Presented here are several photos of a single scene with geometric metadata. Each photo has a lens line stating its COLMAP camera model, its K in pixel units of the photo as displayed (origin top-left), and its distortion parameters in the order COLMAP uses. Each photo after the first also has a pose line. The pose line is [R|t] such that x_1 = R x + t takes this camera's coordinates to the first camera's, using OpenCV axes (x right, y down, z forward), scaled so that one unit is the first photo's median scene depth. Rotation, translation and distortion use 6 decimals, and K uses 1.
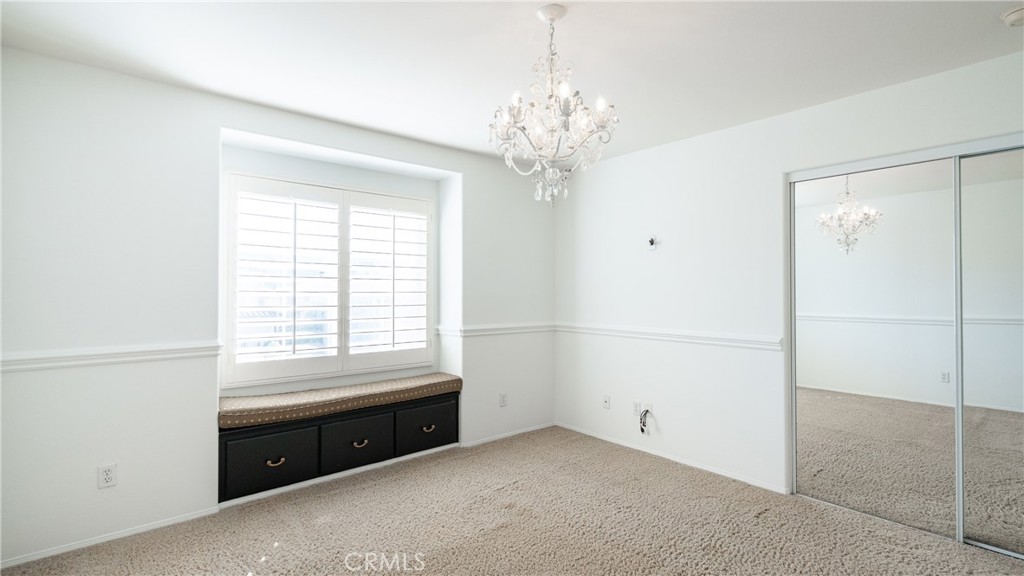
lens RADIAL K [[471.6, 0, 512.0], [0, 471.6, 288.0], [0, 0, 1]] dist [-0.002115, 0.000080]
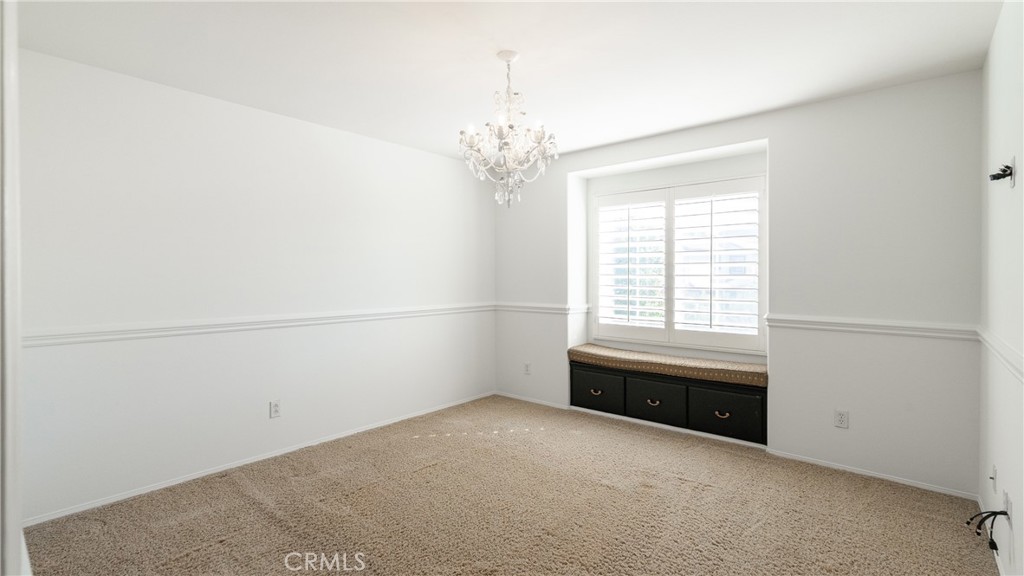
lens RADIAL K [[465.8, 0, 512.0], [0, 465.8, 288.0], [0, 0, 1]] dist [-0.001287, 0.000132]
pose [[0.158615, 0.029856, -0.986889, 0.742379], [0.015059, 0.999353, 0.032653, -0.003639], [0.987226, -0.020041, 0.158063, 0.442545]]
